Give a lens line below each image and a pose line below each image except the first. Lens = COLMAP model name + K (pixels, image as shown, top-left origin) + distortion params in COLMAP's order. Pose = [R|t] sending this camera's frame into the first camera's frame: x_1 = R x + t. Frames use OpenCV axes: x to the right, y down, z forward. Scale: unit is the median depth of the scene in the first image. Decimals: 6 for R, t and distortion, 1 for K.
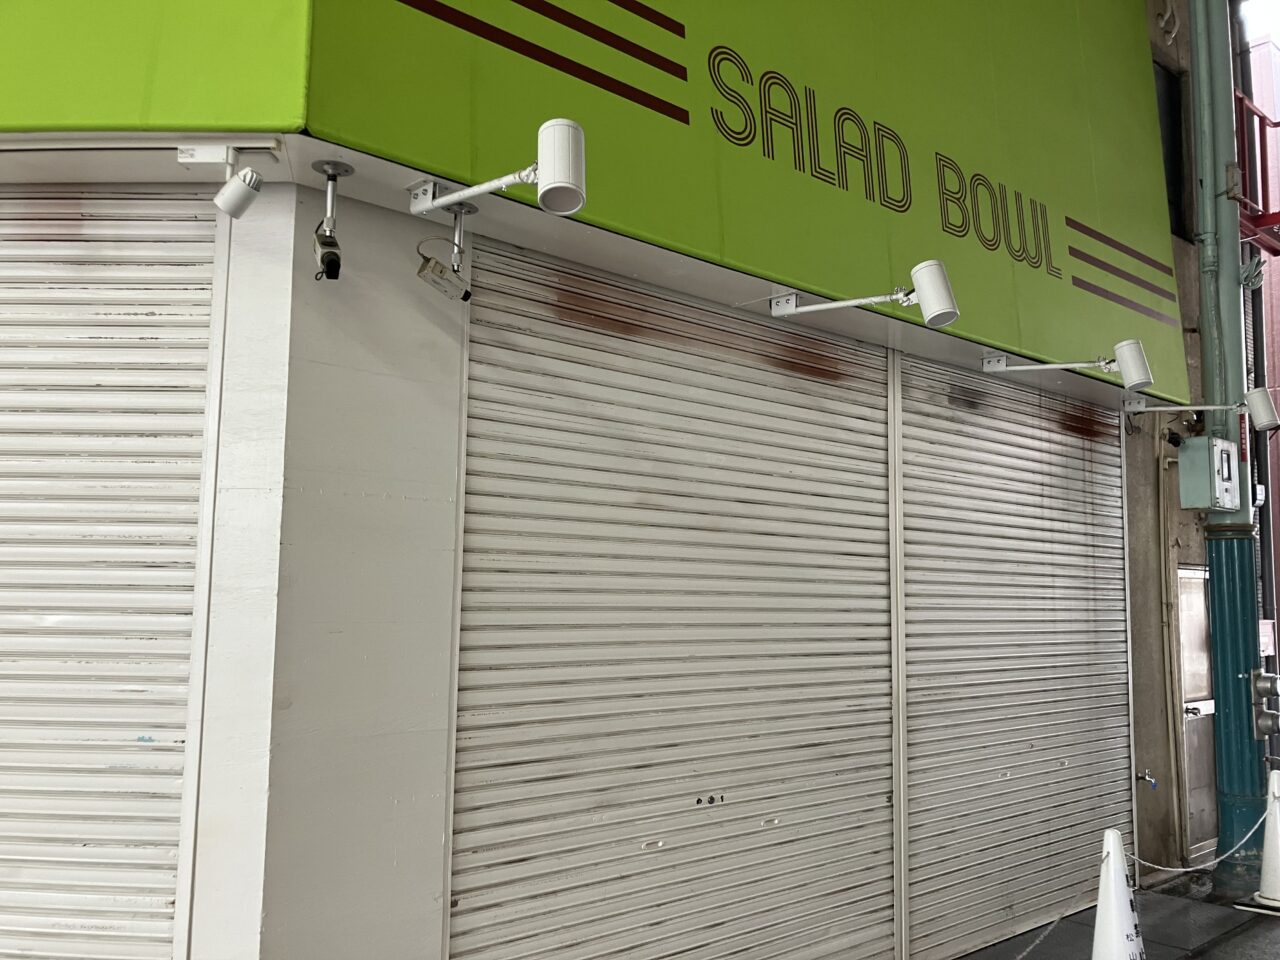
lens RADIAL K [[1049.0, 0, 640.0], [0, 1049.0, 480.0], [0, 0, 1]] dist [-0.008938, -0.006029]
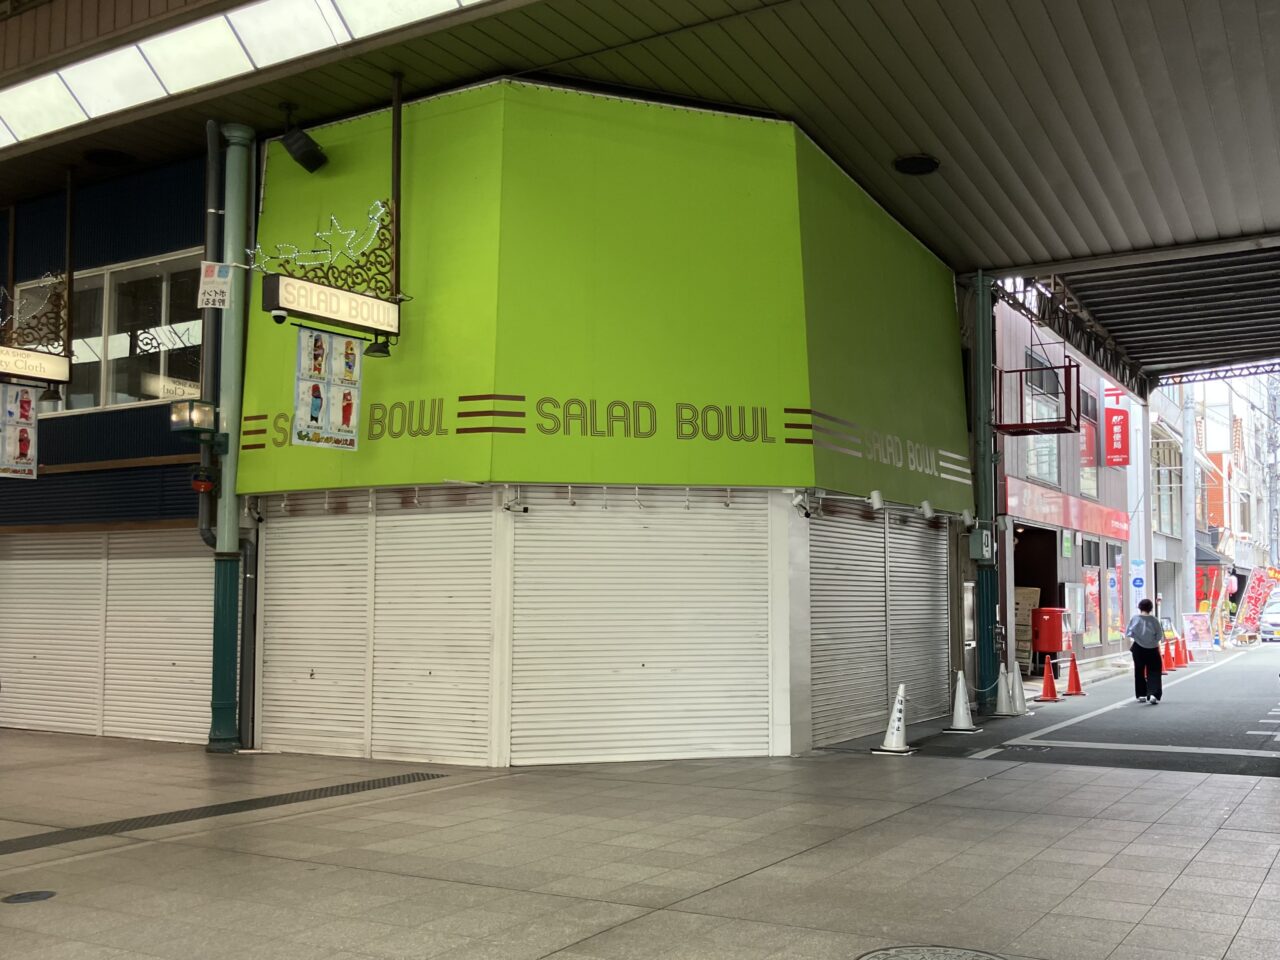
lens RADIAL K [[1276.8, 0, 640.0], [0, 1276.8, 480.0], [0, 0, 1]] dist [0.008514, 0.003225]
pose [[0.956738, 0.015046, 0.290561, -1.072043], [-0.020706, 0.999651, 0.016415, -0.186108], [-0.290213, -0.021721, 0.956716, -1.599231]]
